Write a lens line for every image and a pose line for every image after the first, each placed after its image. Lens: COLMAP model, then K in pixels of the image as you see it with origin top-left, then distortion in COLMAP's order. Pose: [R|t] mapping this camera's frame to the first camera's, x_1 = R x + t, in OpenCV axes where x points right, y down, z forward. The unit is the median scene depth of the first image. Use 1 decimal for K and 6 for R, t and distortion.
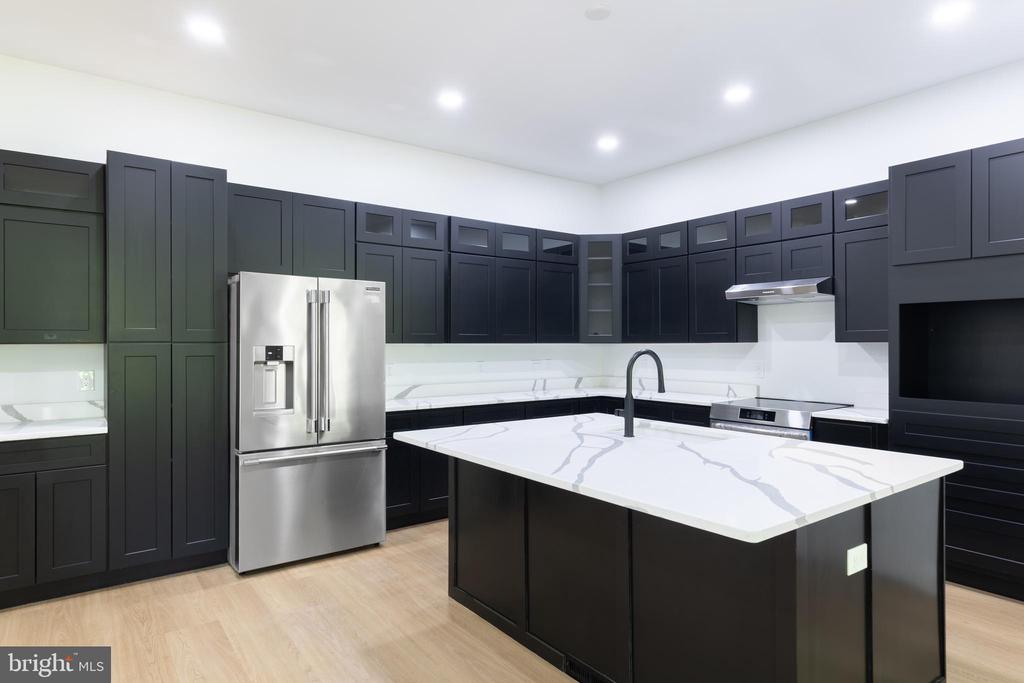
lens RADIAL K [[600.6, 0, 512.0], [0, 600.6, 341.5], [0, 0, 1]] dist [-0.003200, -0.000402]
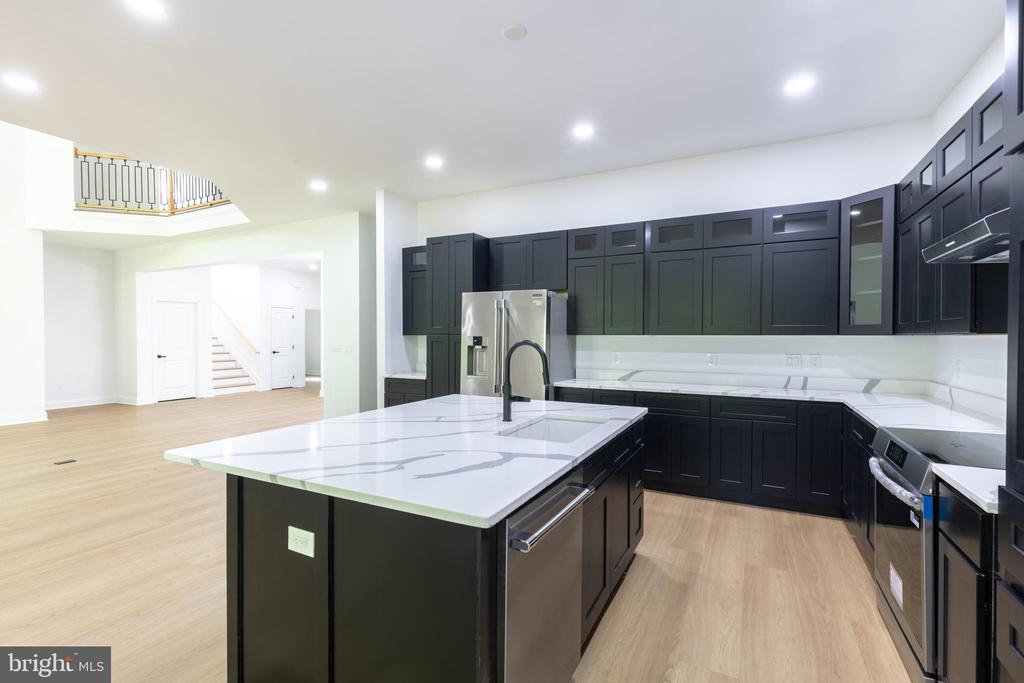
lens RADIAL K [[458.6, 0, 512.0], [0, 458.6, 341.5], [0, 0, 1]] dist [0.001517, 0.000008]
pose [[0.447908, 0.015518, -0.893945, 0.536944], [0.000714, 0.999843, 0.017714, -0.000601], [0.894079, -0.008573, 0.447827, 0.375577]]
